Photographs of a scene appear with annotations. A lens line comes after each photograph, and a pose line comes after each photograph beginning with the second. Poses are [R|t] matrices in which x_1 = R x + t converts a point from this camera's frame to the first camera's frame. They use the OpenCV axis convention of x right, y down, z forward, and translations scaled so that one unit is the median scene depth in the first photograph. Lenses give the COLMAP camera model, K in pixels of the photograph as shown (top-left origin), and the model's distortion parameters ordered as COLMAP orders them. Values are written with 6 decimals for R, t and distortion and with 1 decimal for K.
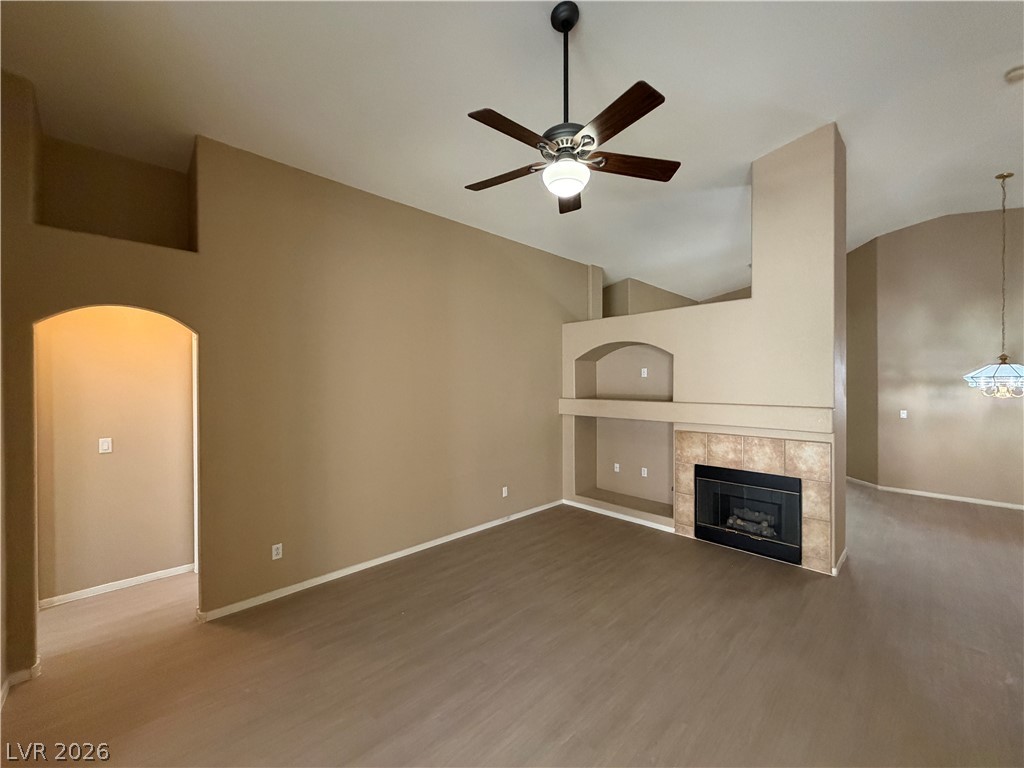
lens RADIAL K [[404.3, 0, 507.4], [0, 404.3, 385.5], [0, 0, 1]] dist [0.000050, -0.000388]
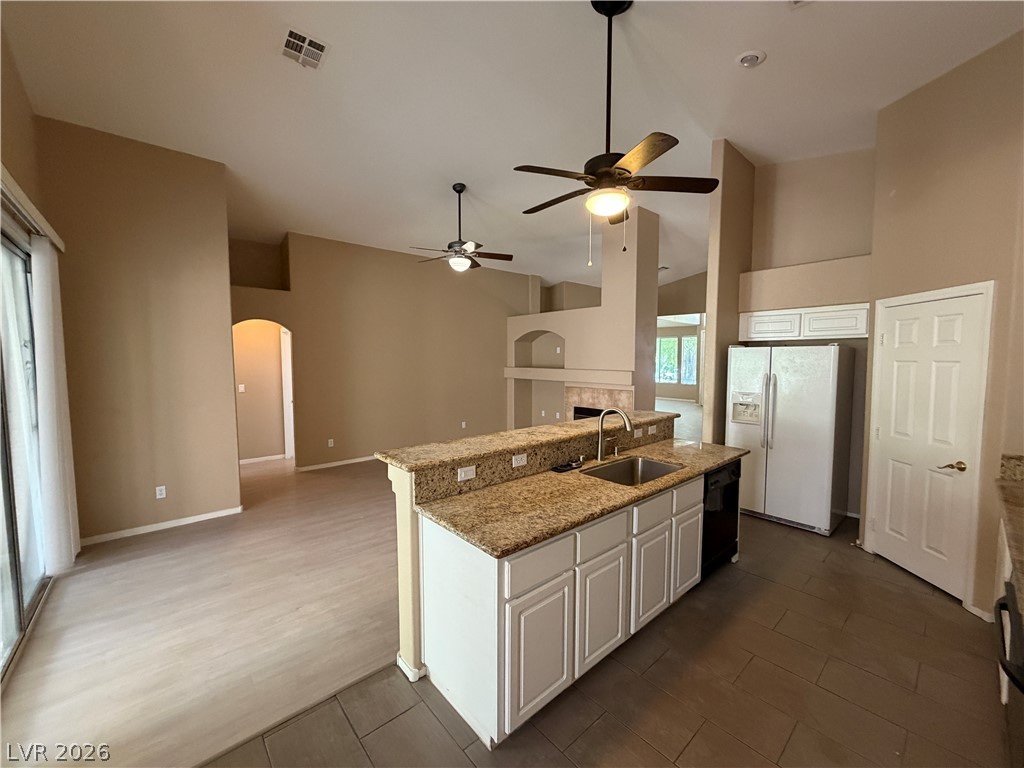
lens RADIAL K [[404.3, 0, 515.9], [0, 404.3, 388.6], [0, 0, 1]] dist [0.000050, -0.000388]
pose [[0.999617, 0.006653, -0.026871, 0.242851], [-0.004673, 0.997314, 0.073093, 0.001459], [0.027285, -0.072939, 0.996963, -0.583831]]
